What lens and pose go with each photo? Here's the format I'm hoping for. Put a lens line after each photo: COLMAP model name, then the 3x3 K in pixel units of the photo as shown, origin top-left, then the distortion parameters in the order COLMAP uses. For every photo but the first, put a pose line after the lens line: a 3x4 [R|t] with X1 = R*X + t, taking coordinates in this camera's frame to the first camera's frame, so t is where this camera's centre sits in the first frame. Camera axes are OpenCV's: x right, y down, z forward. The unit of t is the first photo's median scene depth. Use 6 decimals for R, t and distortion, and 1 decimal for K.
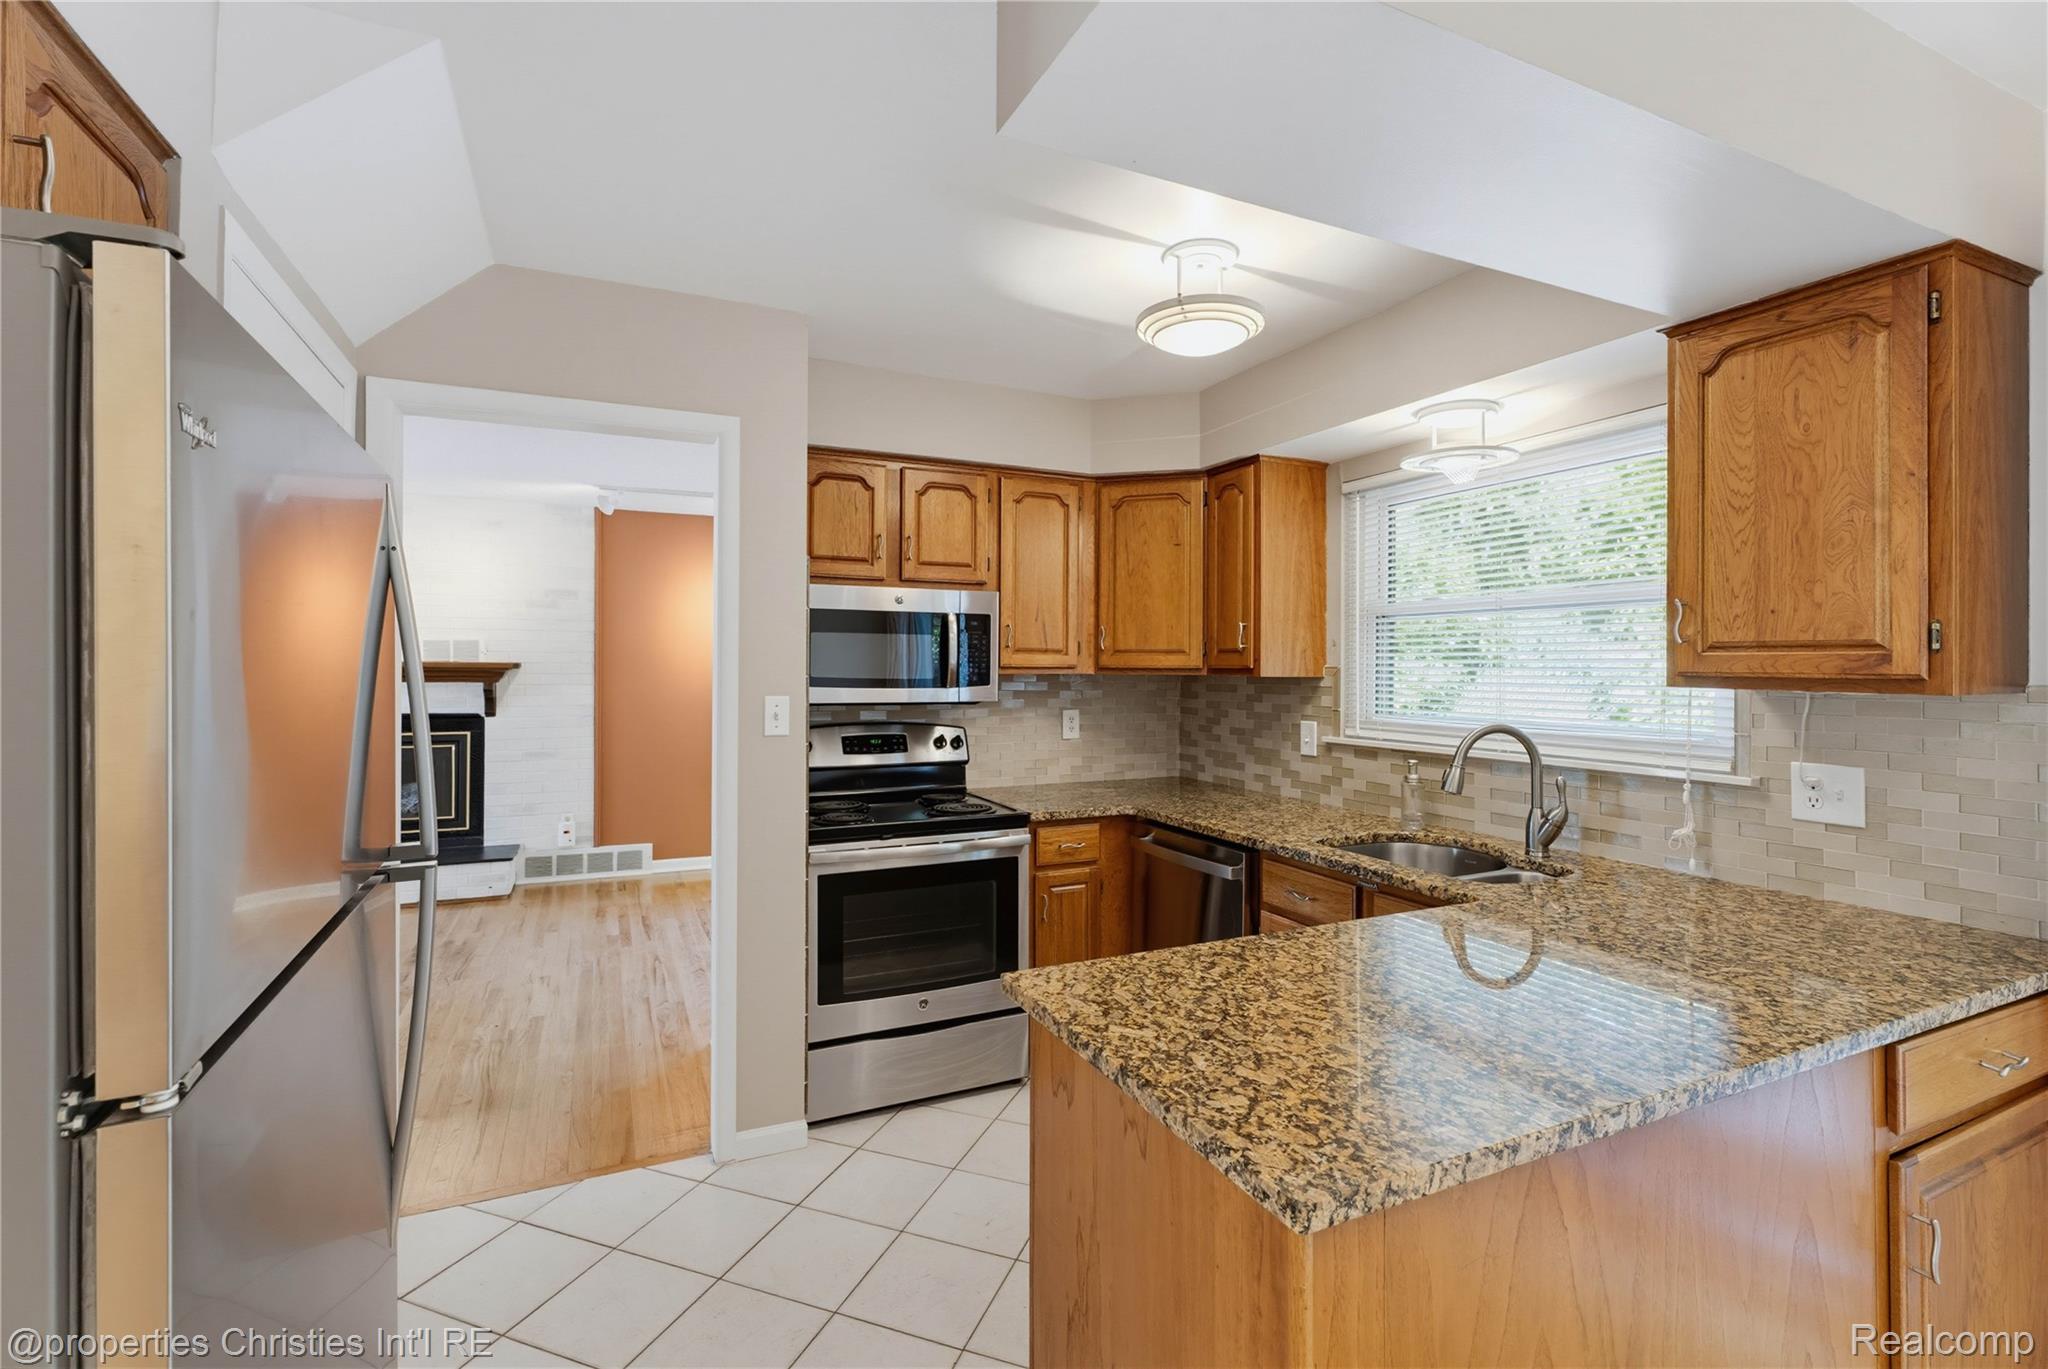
lens RADIAL K [[922.4, 0, 1025.9], [0, 922.4, 639.4], [0, 0, 1]] dist [0.000243, 0.000383]
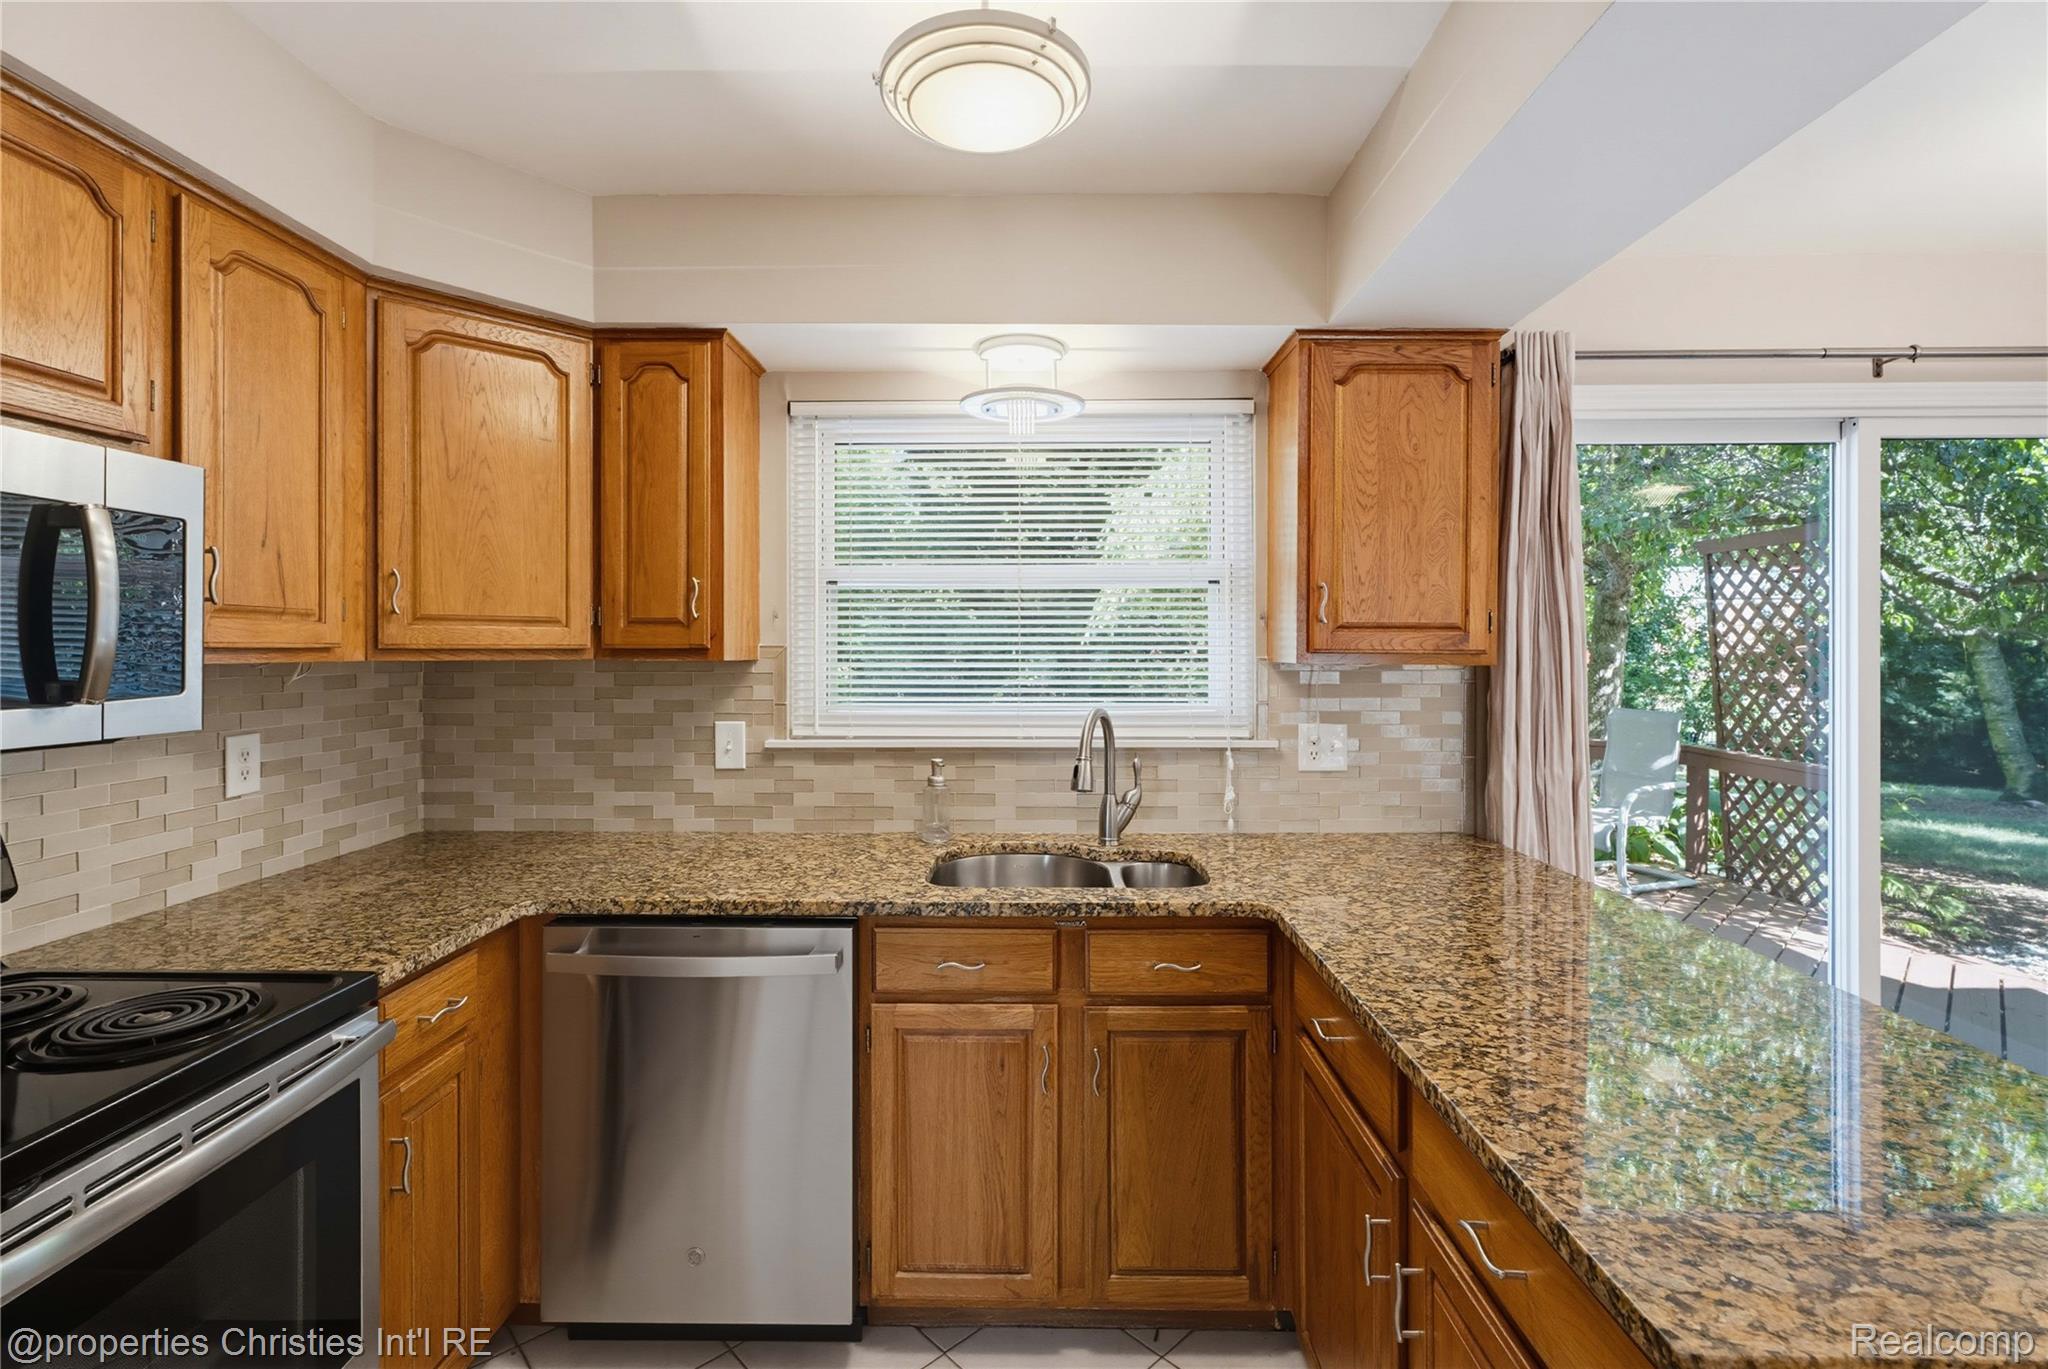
lens RADIAL K [[922.4, 0, 1025.9], [0, 922.4, 639.4], [0, 0, 1]] dist [0.000243, 0.000383]
pose [[0.436495, 0.003687, 0.899699, -0.252346], [-0.024660, 0.999665, 0.007868, 0.013913], [-0.899369, -0.025621, 0.436440, 0.500363]]
